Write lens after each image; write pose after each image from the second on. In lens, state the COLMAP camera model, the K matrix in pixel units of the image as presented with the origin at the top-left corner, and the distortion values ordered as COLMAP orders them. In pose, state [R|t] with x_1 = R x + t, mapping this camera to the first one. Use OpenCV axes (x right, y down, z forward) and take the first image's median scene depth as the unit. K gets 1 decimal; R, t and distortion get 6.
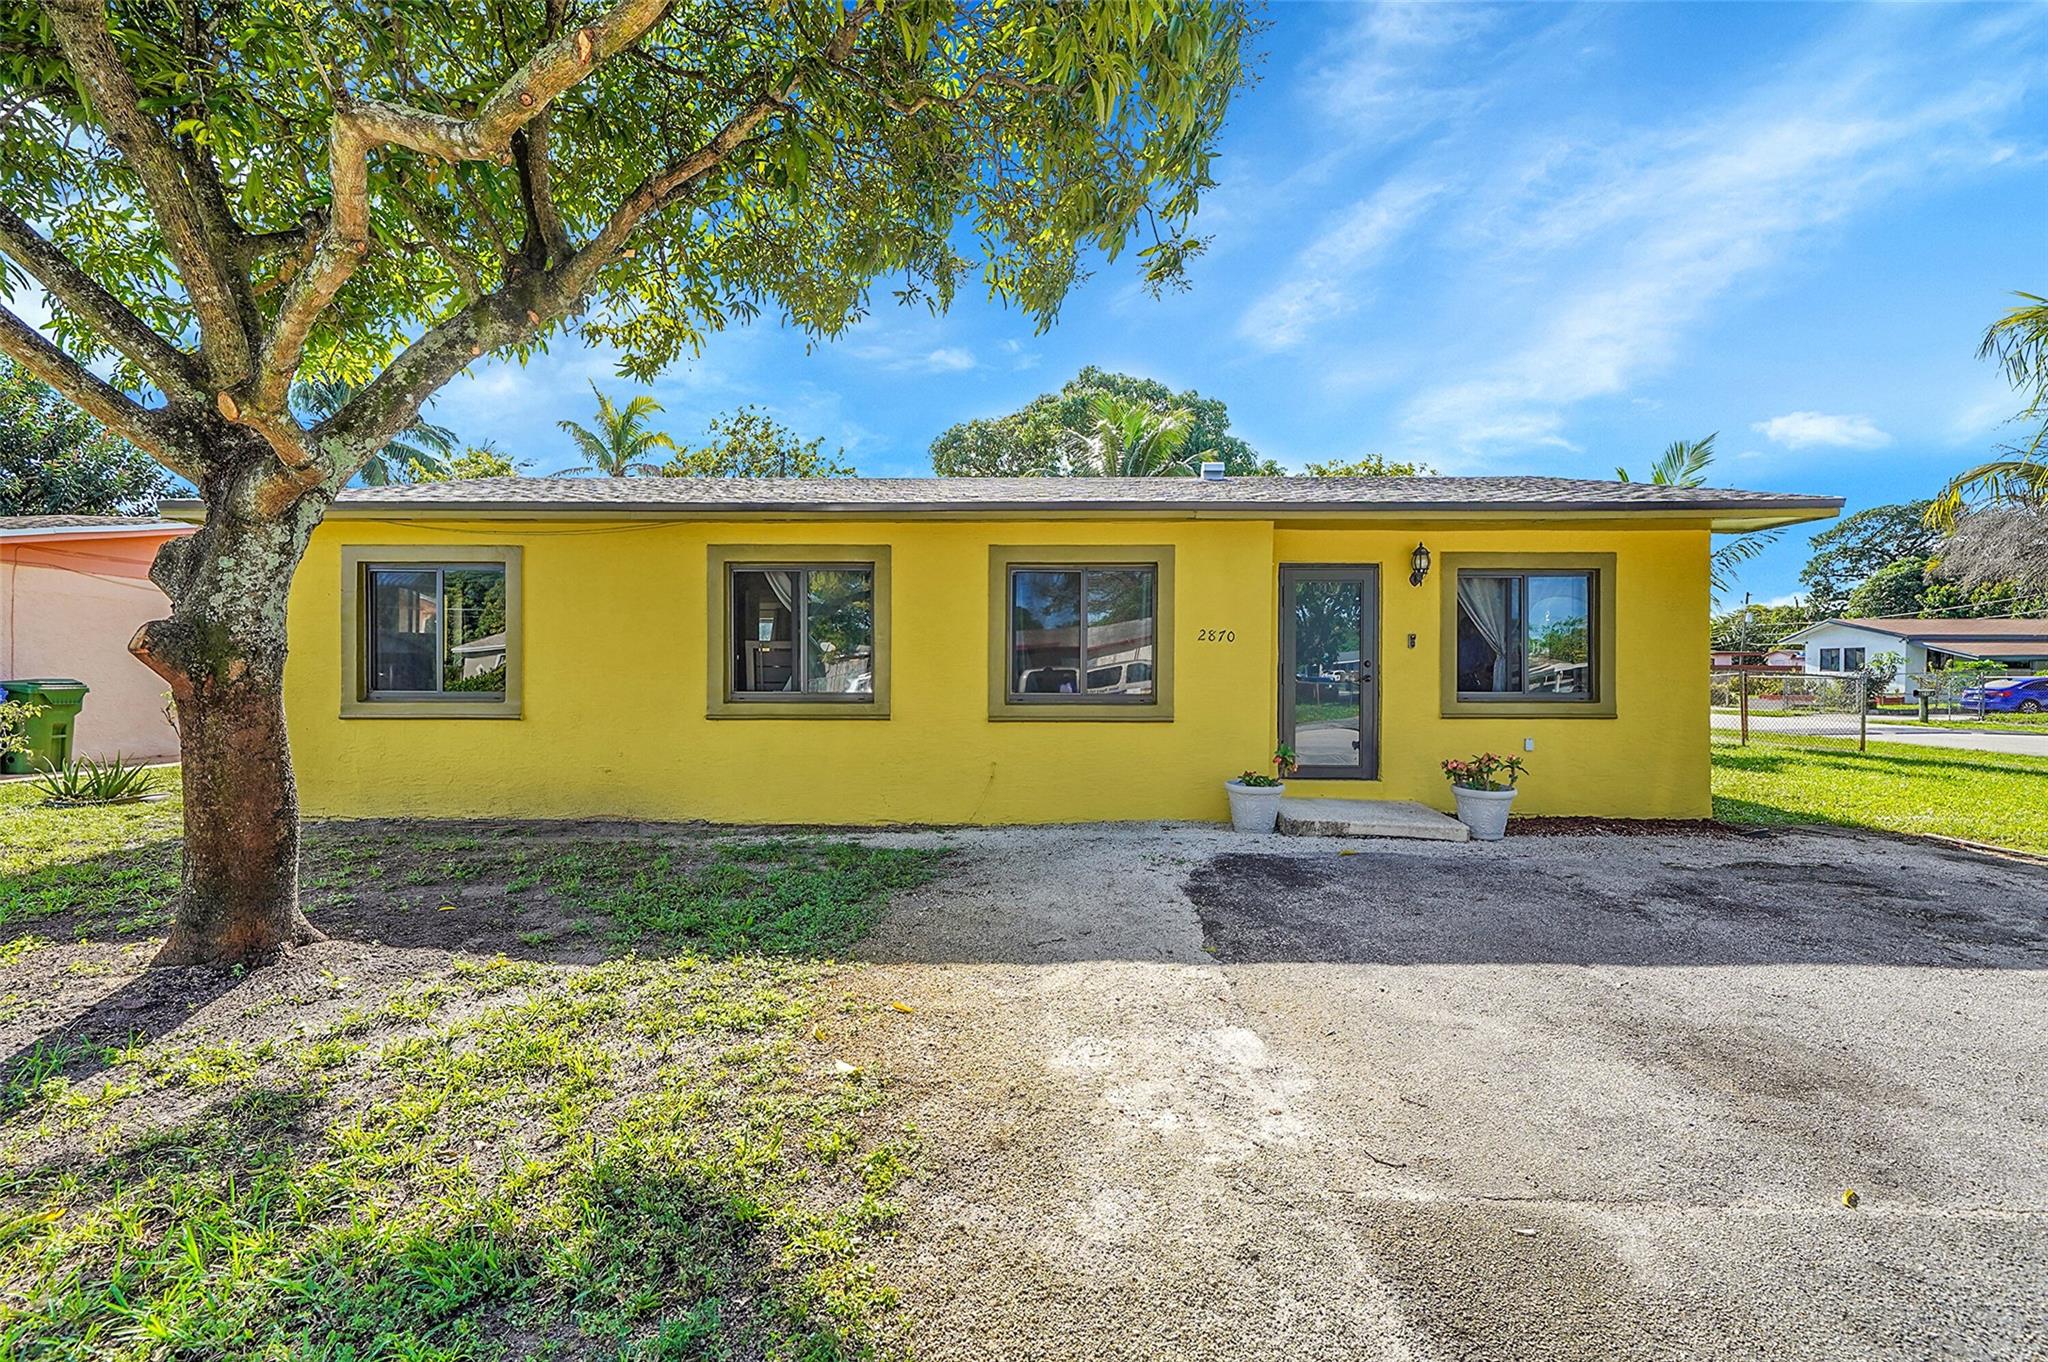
lens RADIAL K [[943.9, 0, 1011.8], [0, 943.9, 658.5], [0, 0, 1]] dist [-0.000453, 0.000151]
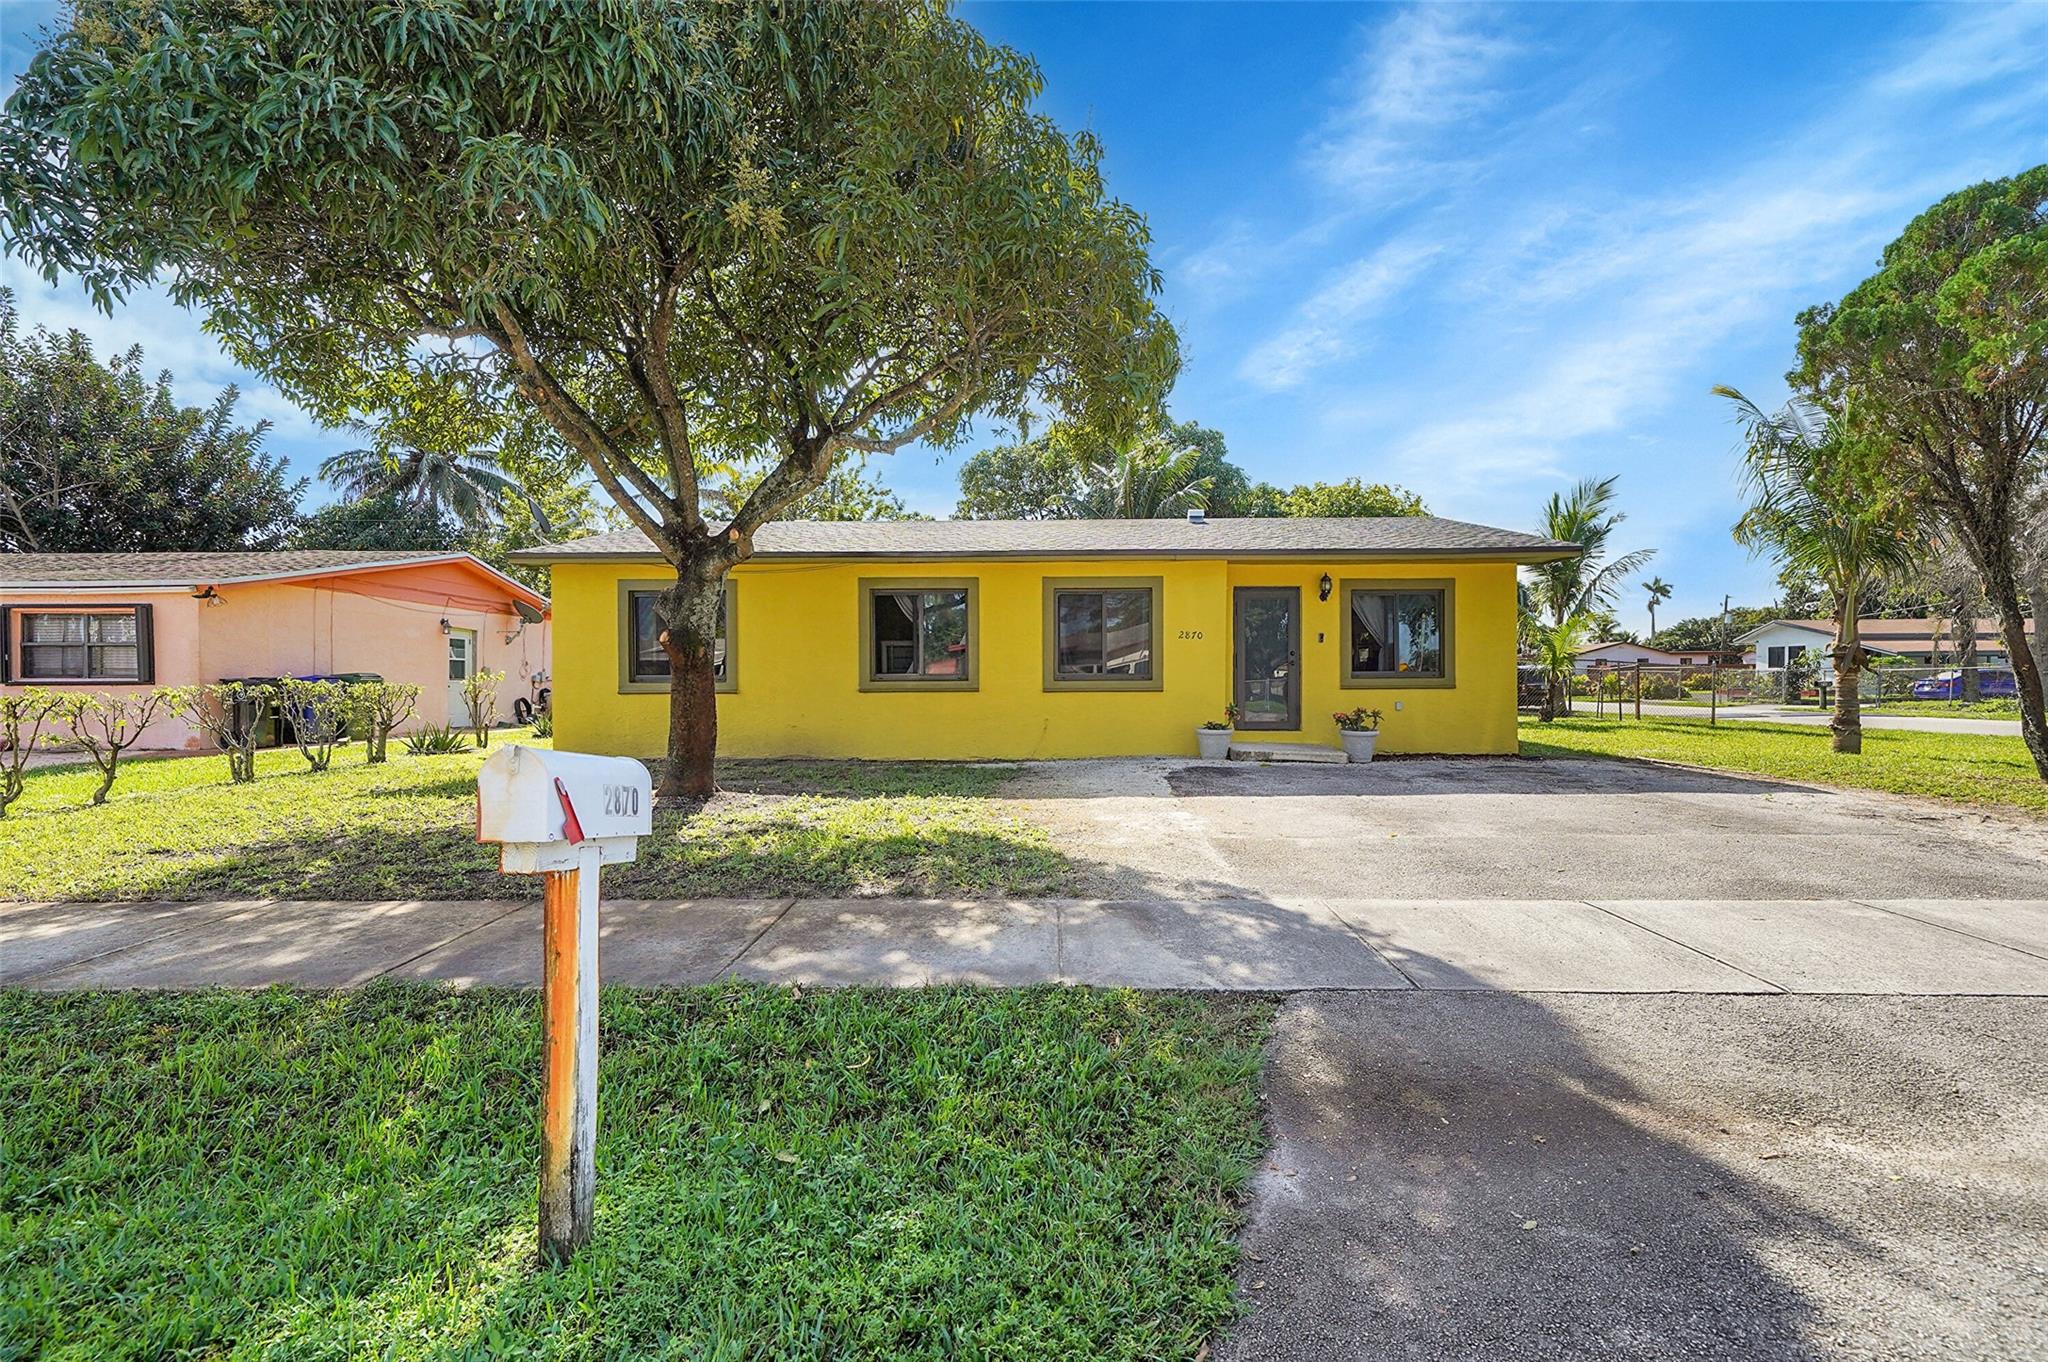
lens RADIAL K [[943.9, 0, 1033.6], [0, 943.9, 686.8], [0, 0, 1]] dist [-0.000453, 0.000151]
pose [[0.999915, -0.007773, 0.010497, -0.053595], [0.007524, 0.999695, 0.023537, 0.021032], [-0.010677, -0.023456, 0.999668, -0.513607]]
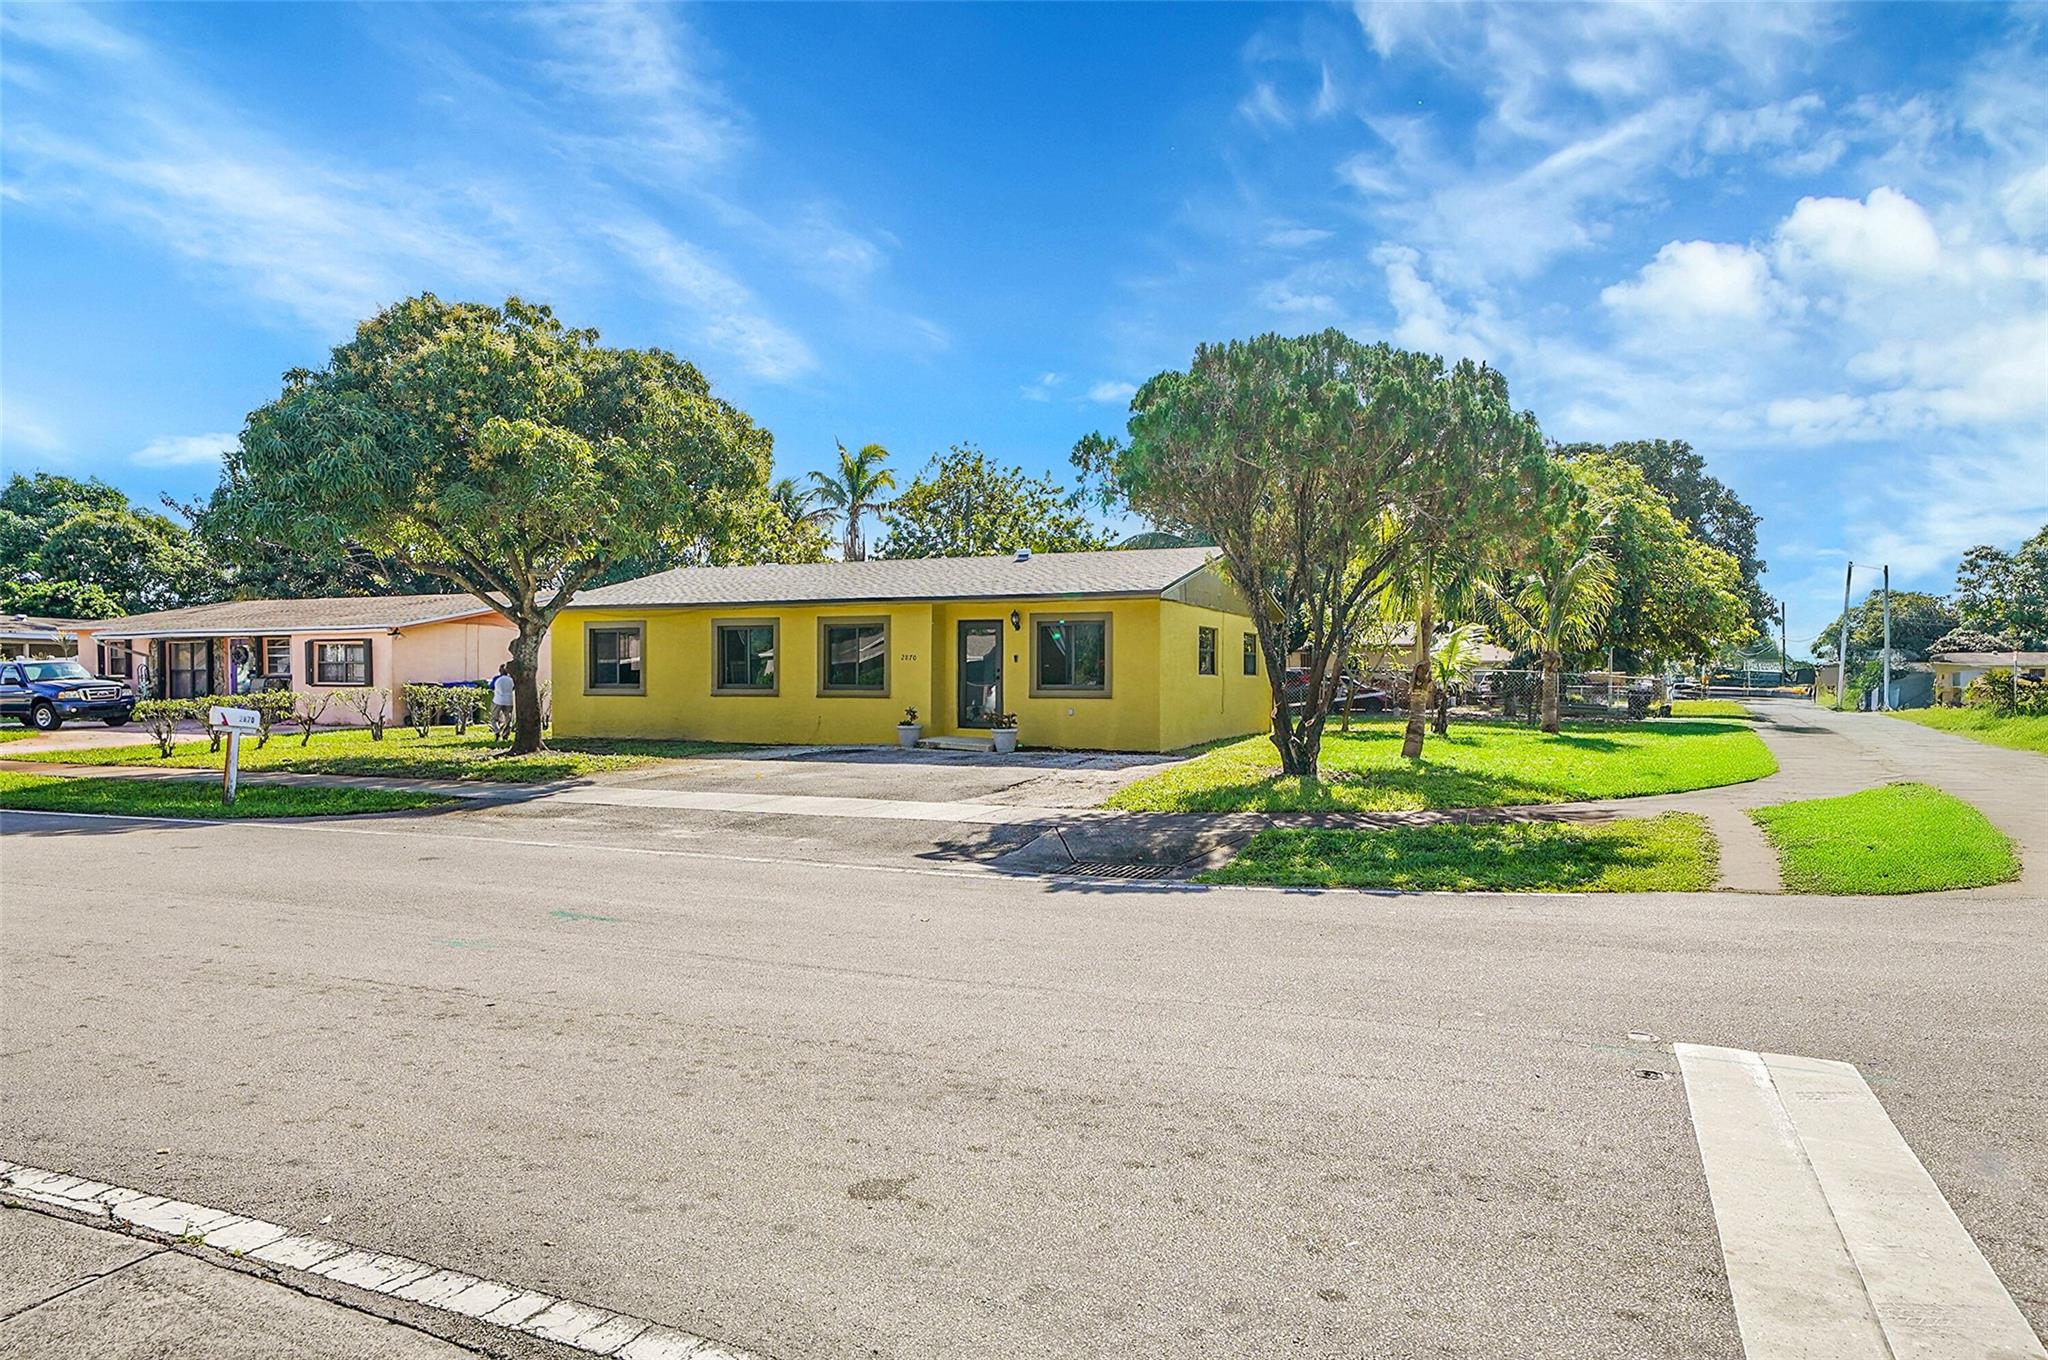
lens RADIAL K [[1271.0, 0, 1033.0], [0, 1271.0, 678.0], [0, 0, 1]] dist [0.007213, 0.000878]
pose [[0.925546, -0.002466, -0.378628, 1.474245], [0.005451, 0.999962, 0.006810, 0.004347], [0.378596, -0.008367, 0.925524, -1.459298]]
